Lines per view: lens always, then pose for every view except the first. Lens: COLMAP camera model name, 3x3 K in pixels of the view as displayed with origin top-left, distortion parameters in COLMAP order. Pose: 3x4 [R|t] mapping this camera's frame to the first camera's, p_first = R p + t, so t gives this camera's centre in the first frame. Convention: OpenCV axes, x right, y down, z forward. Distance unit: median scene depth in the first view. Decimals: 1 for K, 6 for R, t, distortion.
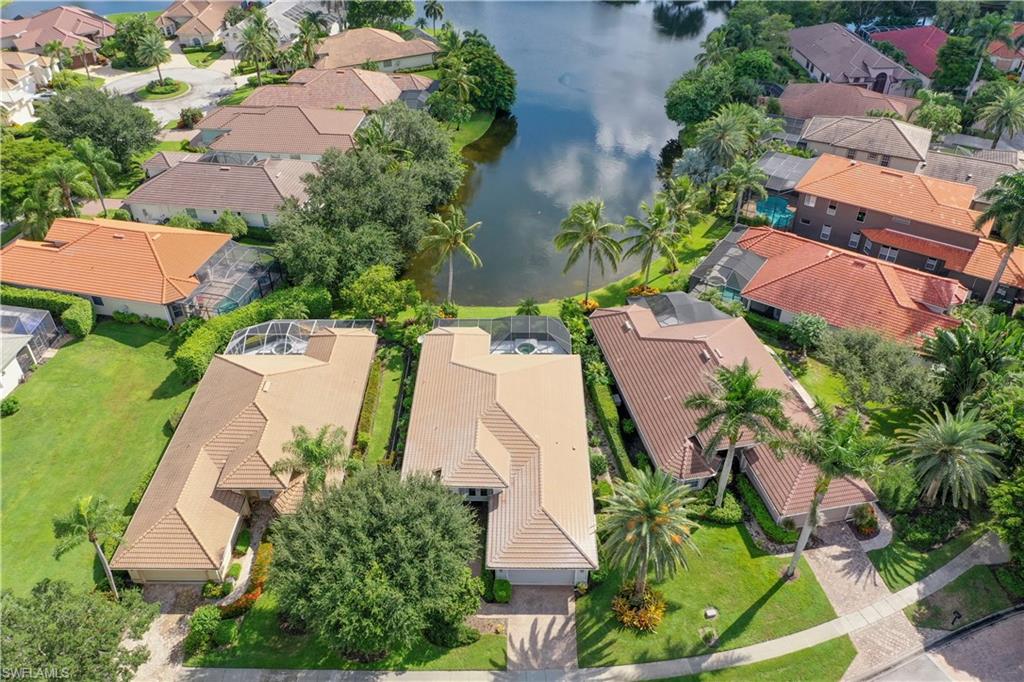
lens RADIAL K [[807.8, 0, 512.0], [0, 807.8, 341.0], [0, 0, 1]] dist [-0.004736, 0.003303]
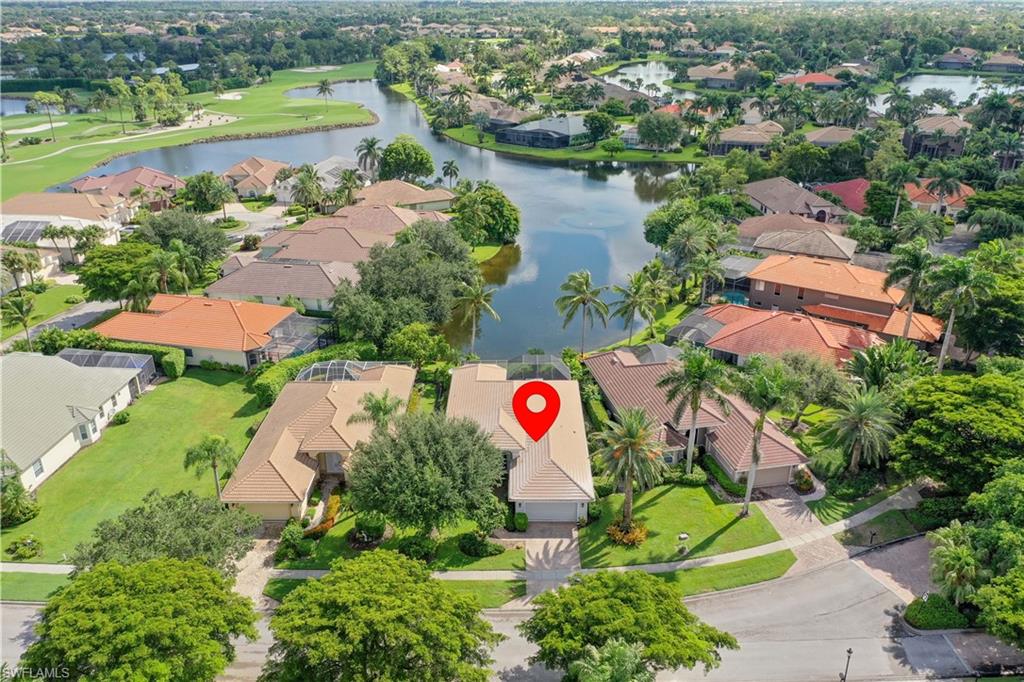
lens RADIAL K [[807.8, 0, 512.0], [0, 807.8, 341.0], [0, 0, 1]] dist [-0.004736, 0.003303]
pose [[0.999987, -0.000081, 0.005194, -0.025200], [0.001280, 0.972895, -0.231242, 0.250399], [-0.005035, 0.231246, 0.972882, -0.243351]]
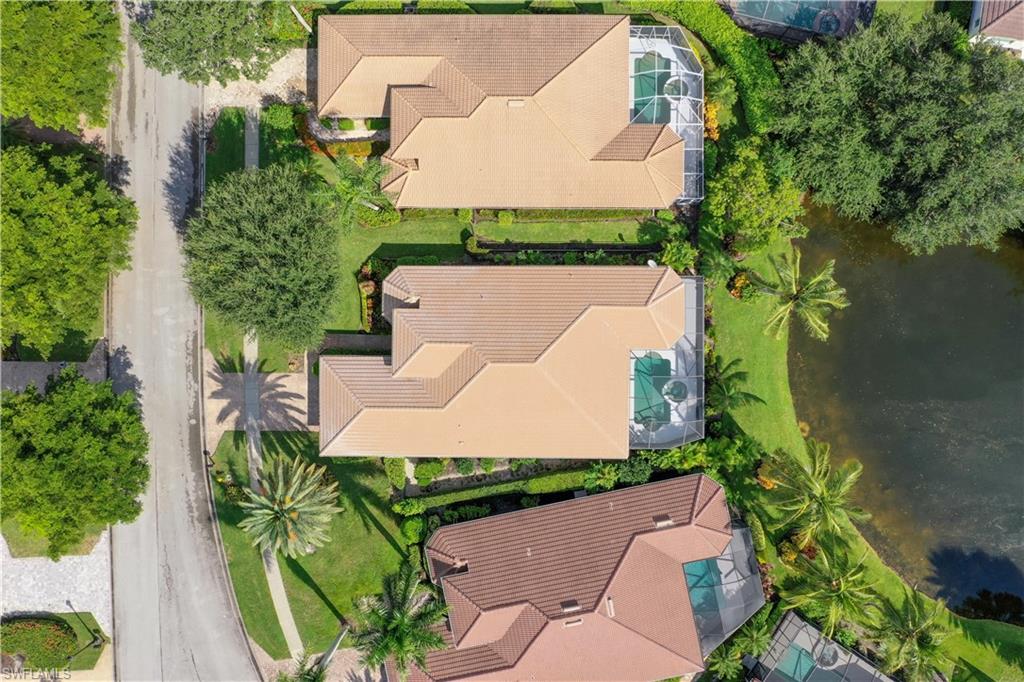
lens RADIAL K [[807.8, 0, 512.0], [0, 807.8, 341.0], [0, 0, 1]] dist [-0.004736, 0.003303]
pose [[0.008597, 0.999920, 0.009250, -0.045772], [-0.587817, -0.002430, 0.808990, -0.588271], [0.808948, -0.012392, 0.587749, 0.420730]]
